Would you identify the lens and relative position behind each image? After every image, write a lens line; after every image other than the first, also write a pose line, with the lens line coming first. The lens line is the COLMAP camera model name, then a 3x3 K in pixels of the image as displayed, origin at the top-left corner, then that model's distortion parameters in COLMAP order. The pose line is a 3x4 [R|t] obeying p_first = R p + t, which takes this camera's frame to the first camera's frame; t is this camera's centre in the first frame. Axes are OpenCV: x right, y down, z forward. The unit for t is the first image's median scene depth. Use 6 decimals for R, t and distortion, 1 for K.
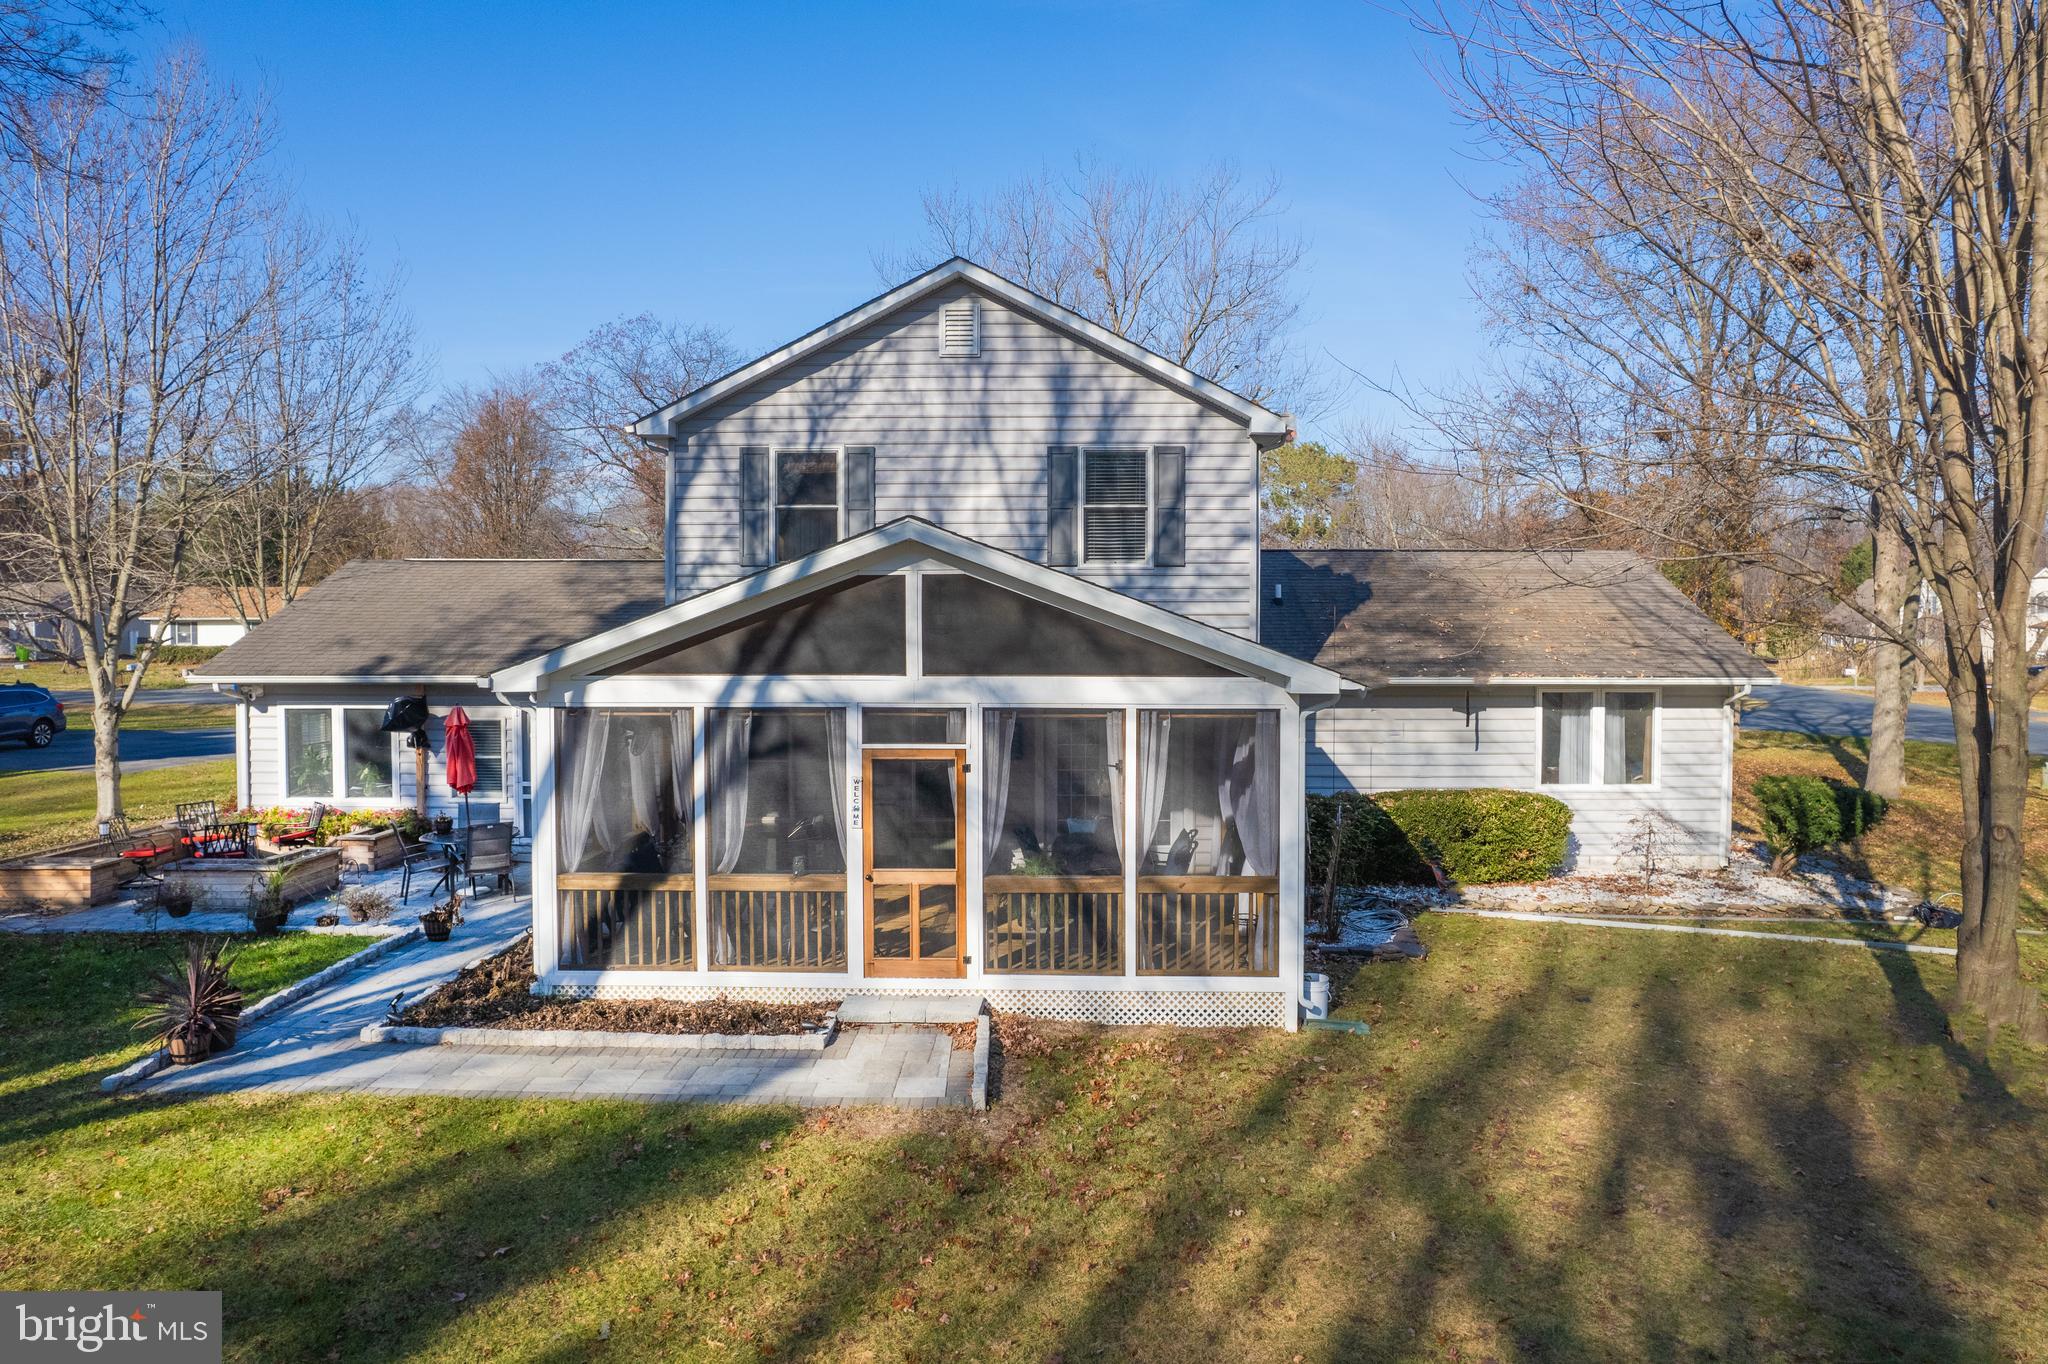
lens RADIAL K [[1316.0, 0, 1001.8], [0, 1316.0, 656.4], [0, 0, 1]] dist [-0.074594, 0.077484]
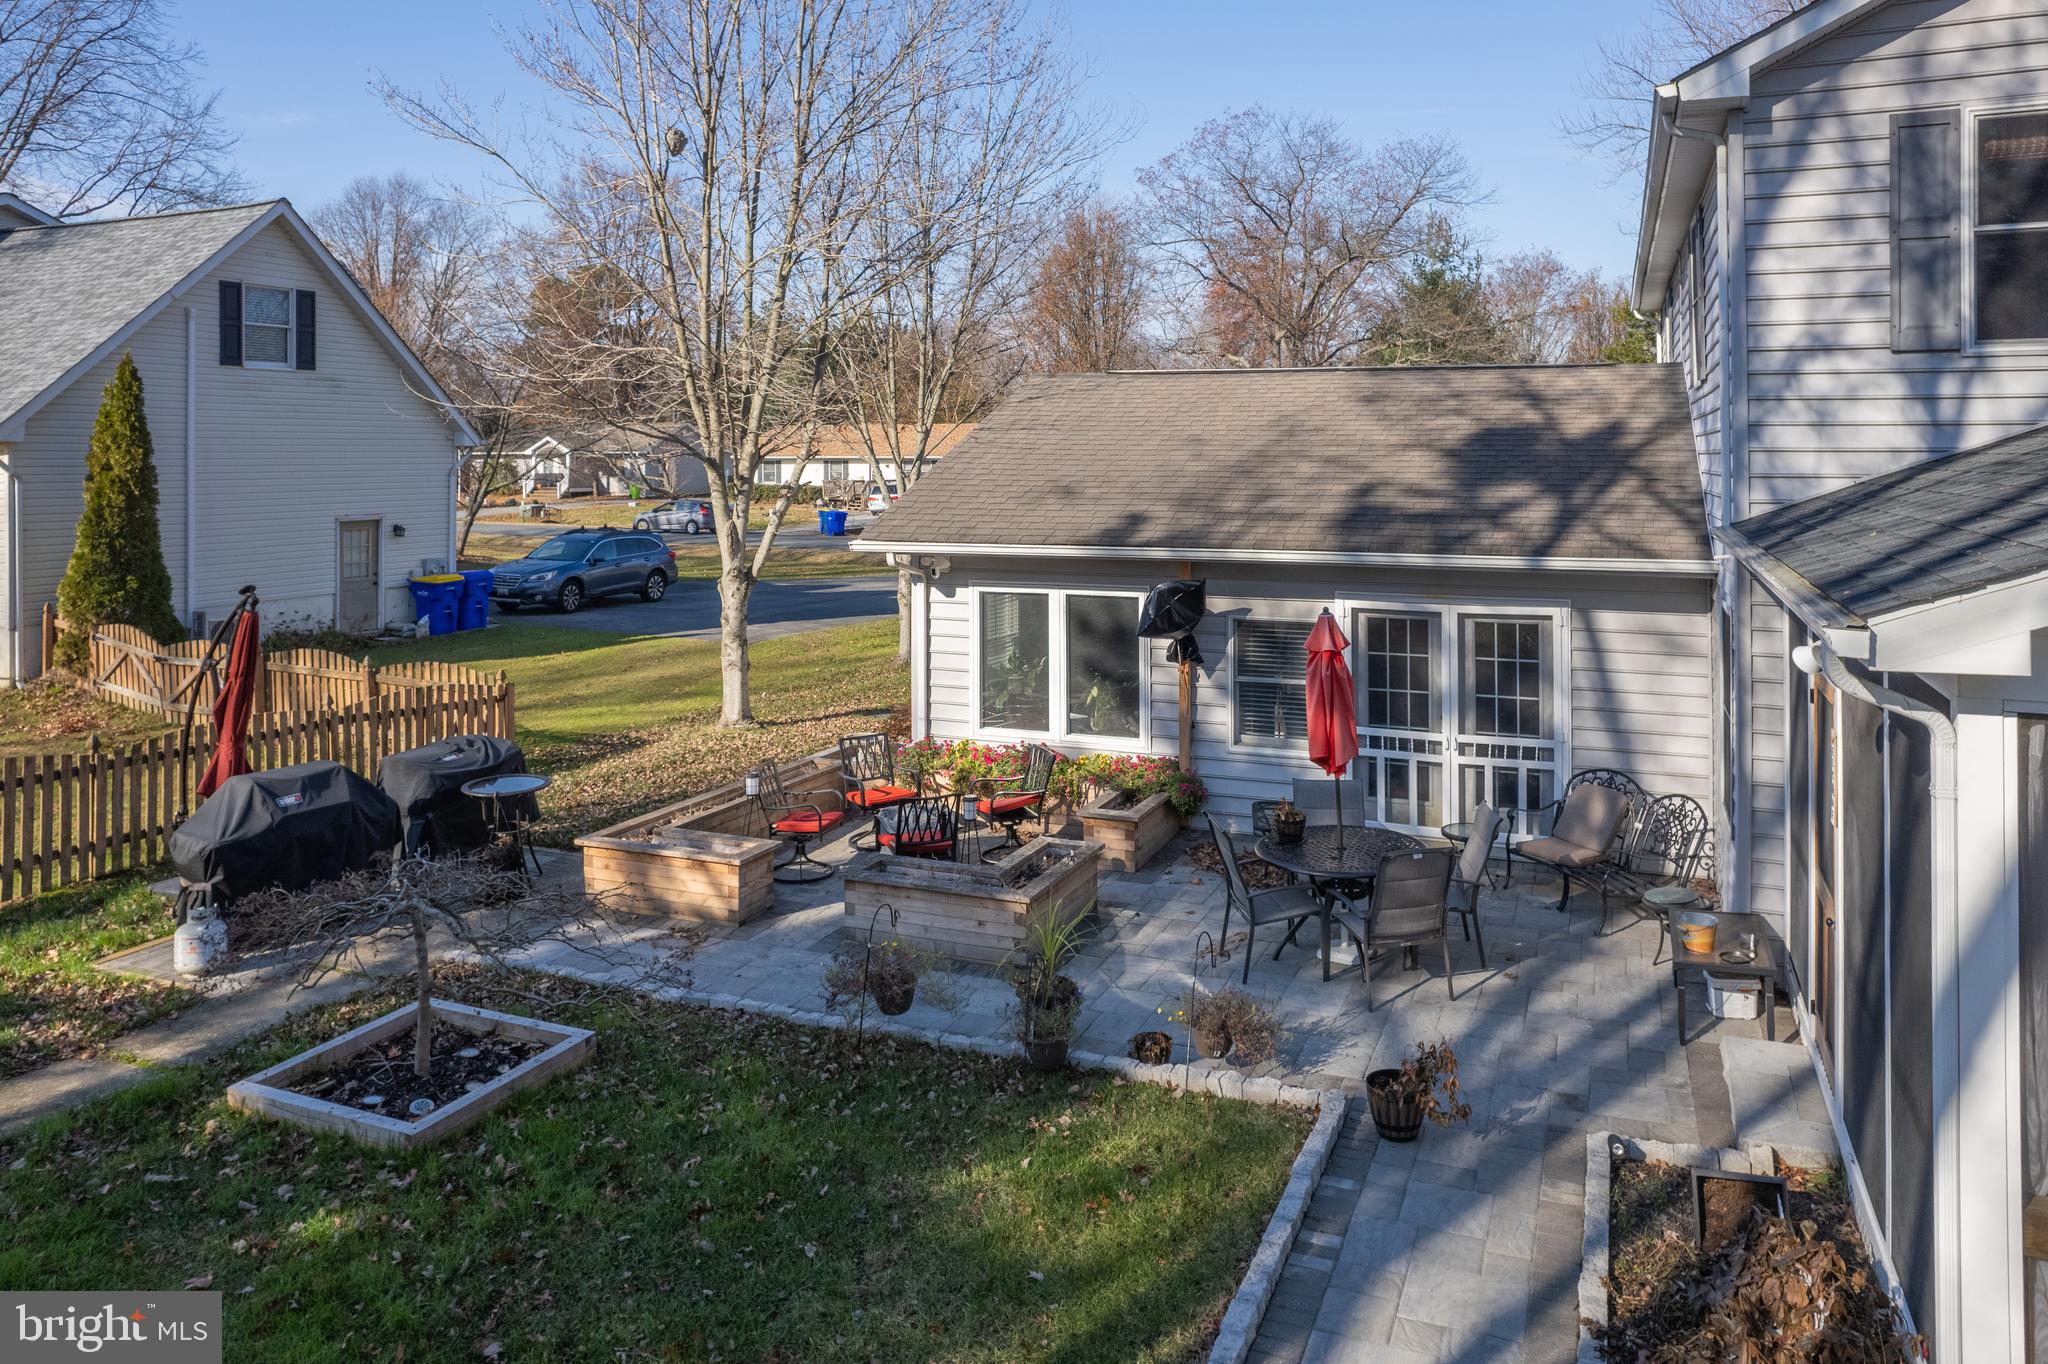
lens RADIAL K [[1363.9, 0, 1091.7], [0, 1363.9, 442.8], [0, 0, 1]] dist [-0.062123, 0.067831]
pose [[0.948873, -0.003337, -0.315640, -0.334109], [-0.009096, 0.999240, -0.037907, -0.011799], [0.315527, 0.038840, 0.948122, 0.424947]]
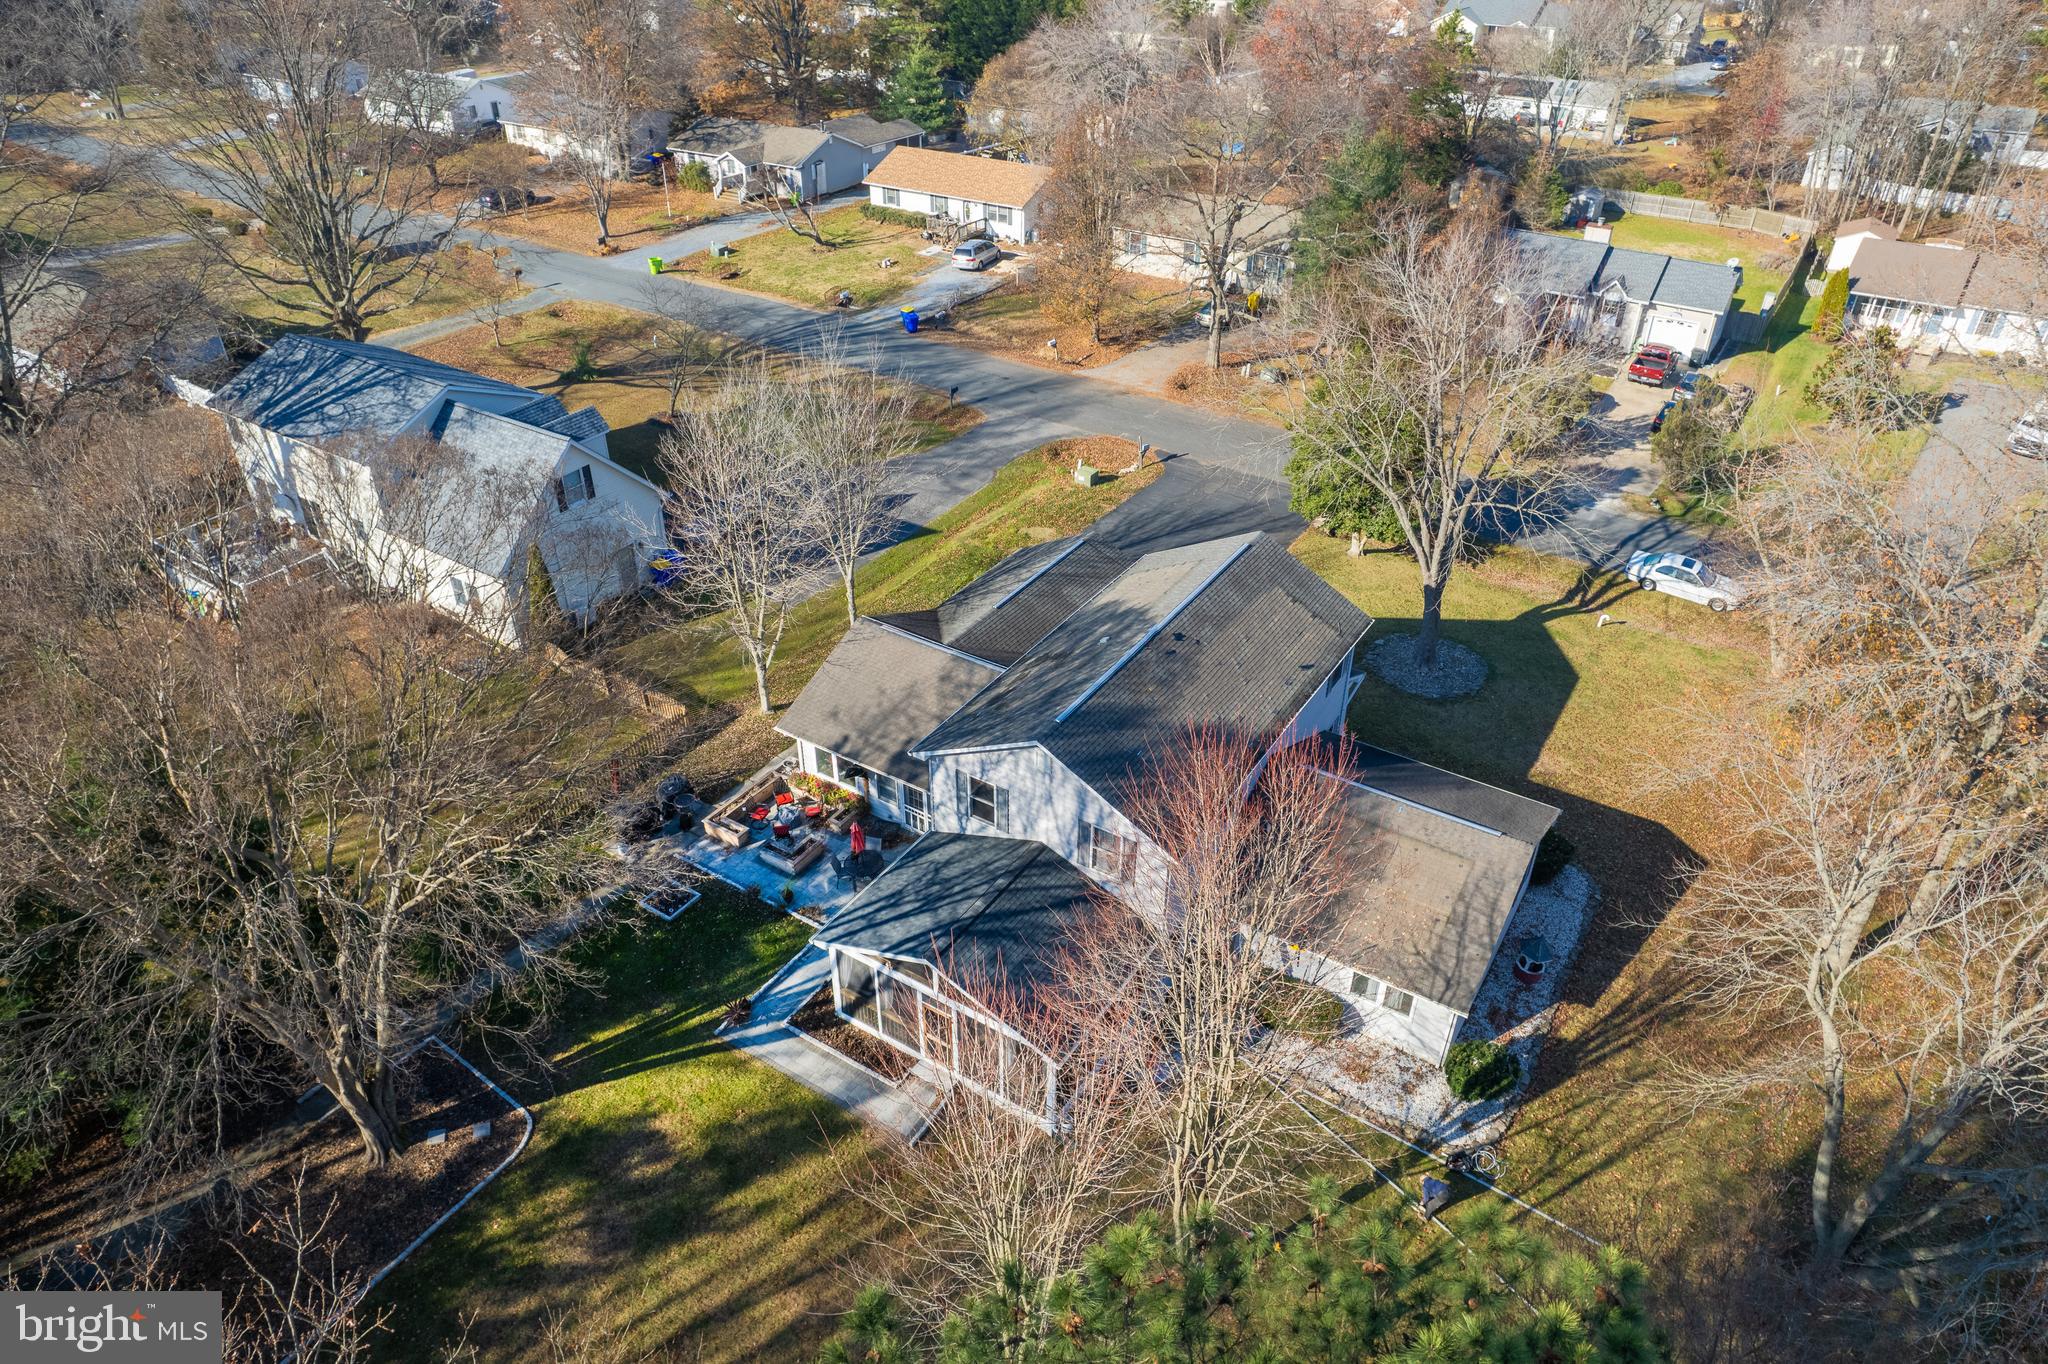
lens RADIAL K [[1309.3, 0, 1022.3], [0, 1309.3, 675.8], [0, 0, 1]] dist [-0.078018, 0.070749]
pose [[0.861277, 0.276293, -0.426454, 0.786915], [-0.009520, 0.847881, 0.530102, -1.454077], [0.508046, -0.452505, 0.732891, -0.460425]]
